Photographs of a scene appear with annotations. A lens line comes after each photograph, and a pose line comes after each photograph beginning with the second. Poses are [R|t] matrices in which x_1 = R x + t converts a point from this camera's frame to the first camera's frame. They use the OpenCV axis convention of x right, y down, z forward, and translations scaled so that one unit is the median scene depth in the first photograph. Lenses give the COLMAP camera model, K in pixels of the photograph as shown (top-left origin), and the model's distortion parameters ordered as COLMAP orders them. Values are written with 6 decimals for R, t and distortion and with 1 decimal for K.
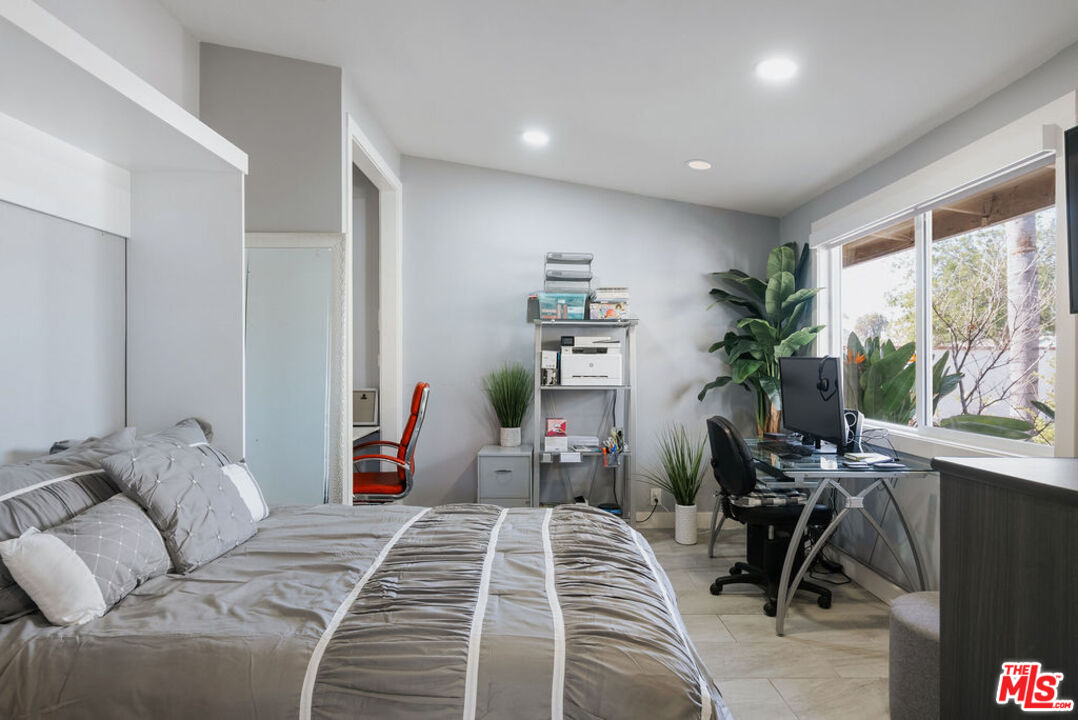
lens RADIAL K [[622.8, 0, 539.0], [0, 622.8, 360.0], [0, 0, 1]] dist [0.004981, 0.000494]
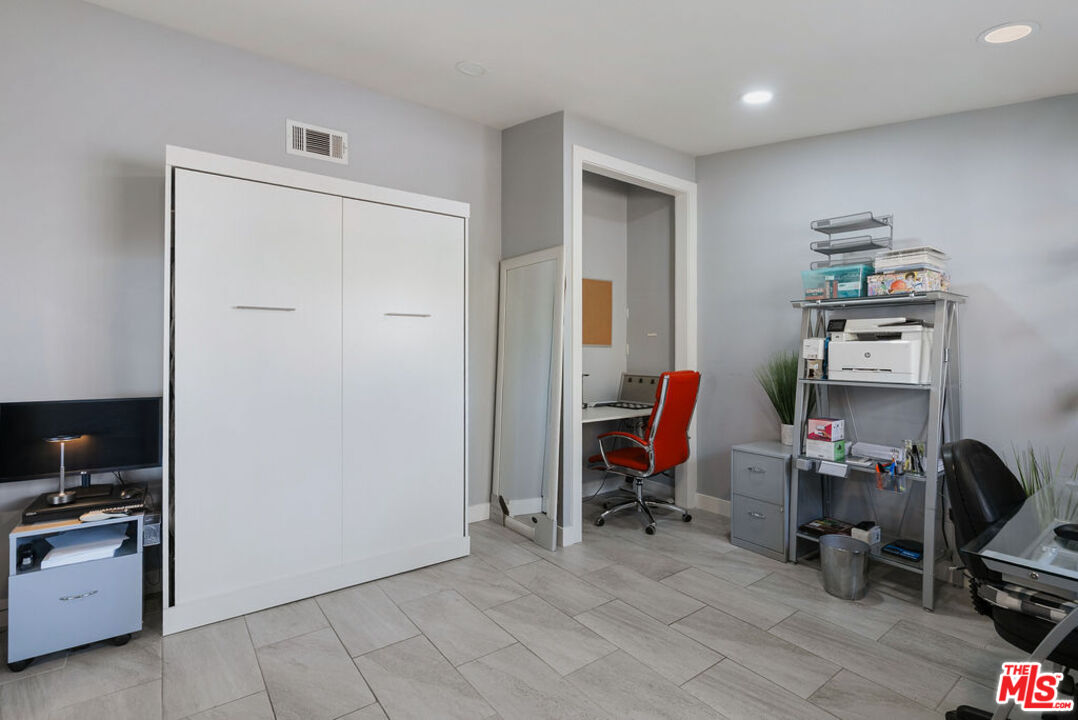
lens RADIAL K [[509.5, 0, 541.8], [0, 509.5, 351.1], [0, 0, 1]] dist [0.000467, -0.000058]
pose [[0.579955, -0.001282, -0.814648, 0.364063], [0.003714, 0.999993, 0.001070, 0.000962], [0.814640, -0.003646, 0.579955, 0.298570]]
